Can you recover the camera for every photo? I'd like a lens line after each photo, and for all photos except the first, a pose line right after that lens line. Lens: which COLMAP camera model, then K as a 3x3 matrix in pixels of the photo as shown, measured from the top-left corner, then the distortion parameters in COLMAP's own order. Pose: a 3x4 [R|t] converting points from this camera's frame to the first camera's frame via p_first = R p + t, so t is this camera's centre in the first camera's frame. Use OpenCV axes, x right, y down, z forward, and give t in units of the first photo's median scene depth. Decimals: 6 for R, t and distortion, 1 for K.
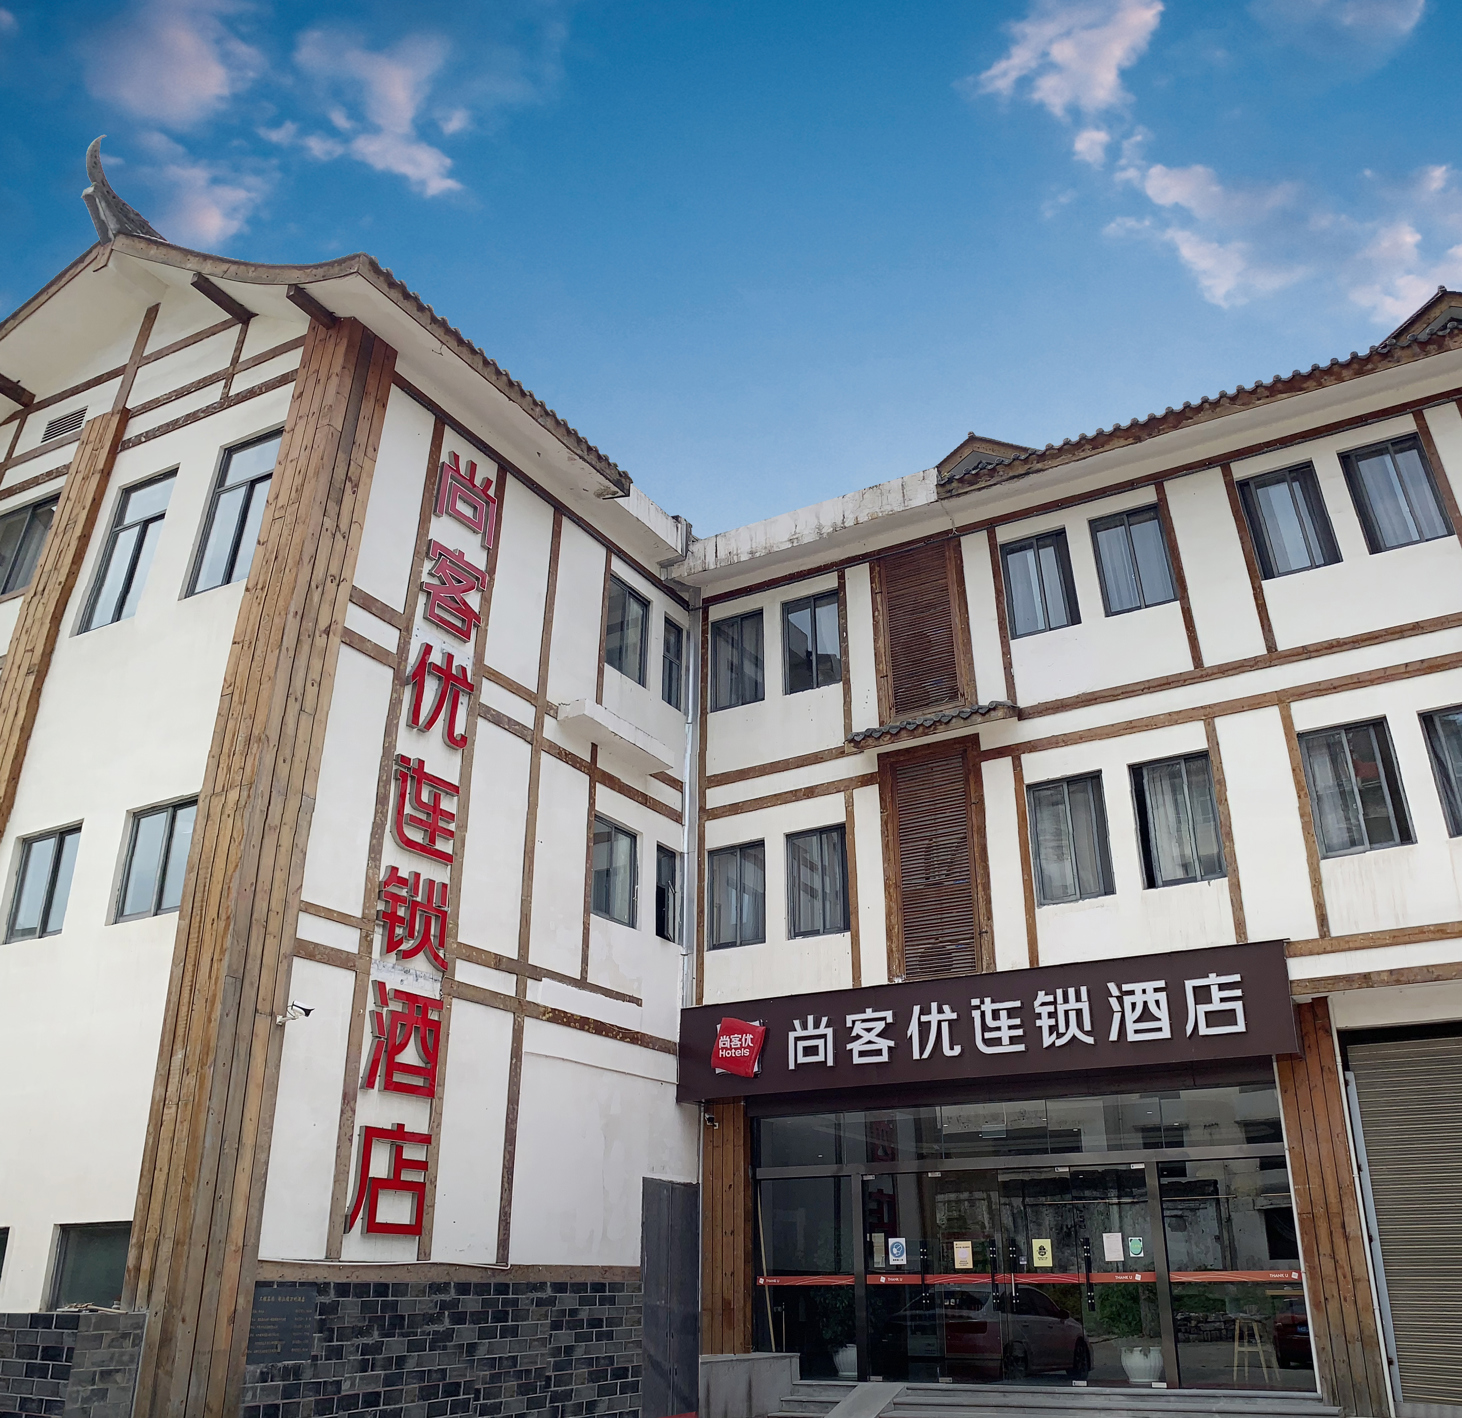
lens RADIAL K [[1325.1, 0, 733.1], [0, 1325.1, 707.4], [0, 0, 1]] dist [-0.009335, 0.019727]
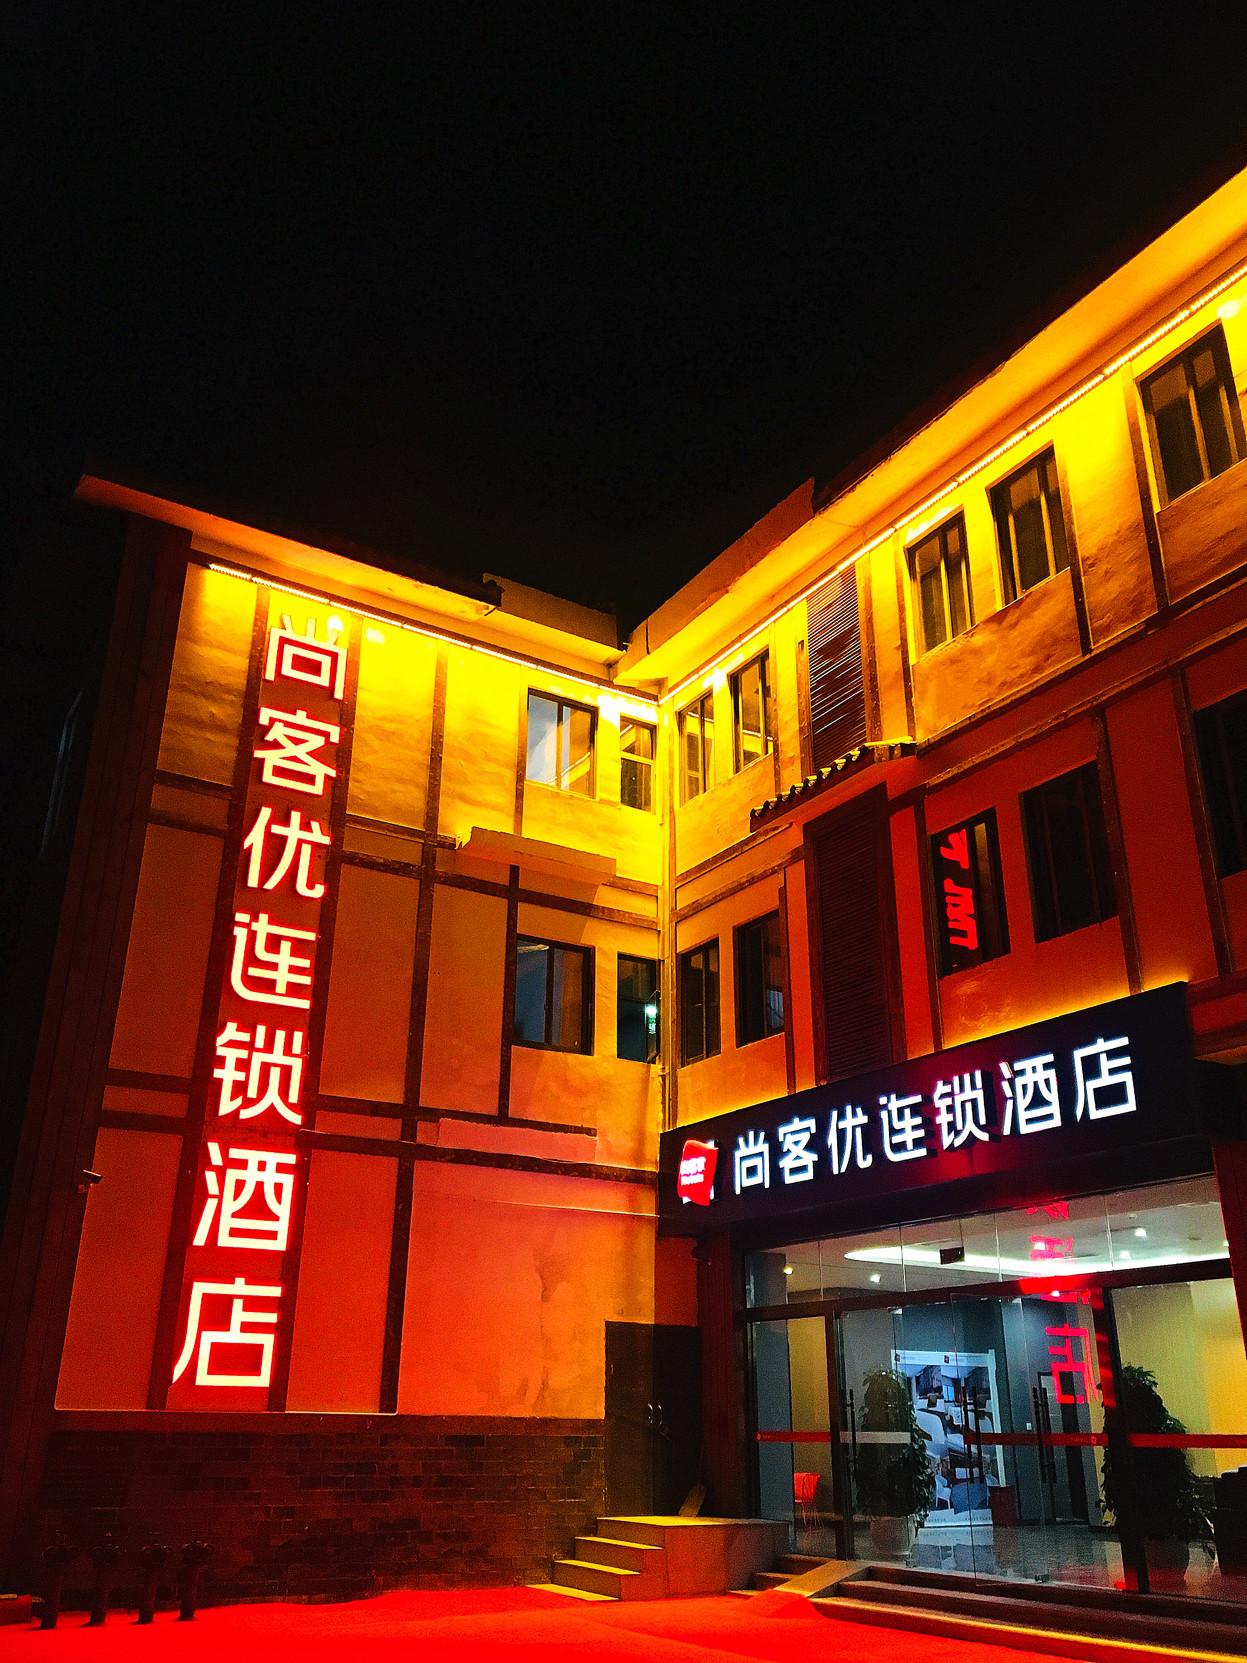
lens RADIAL K [[1404.1, 0, 627.4], [0, 1404.1, 827.9], [0, 0, 1]] dist [0.076225, -0.105600]
pose [[0.881236, -0.178924, -0.437503, 0.470697], [0.181504, 0.982720, -0.036306, 0.057909], [0.436439, -0.047414, 0.898484, 0.142174]]
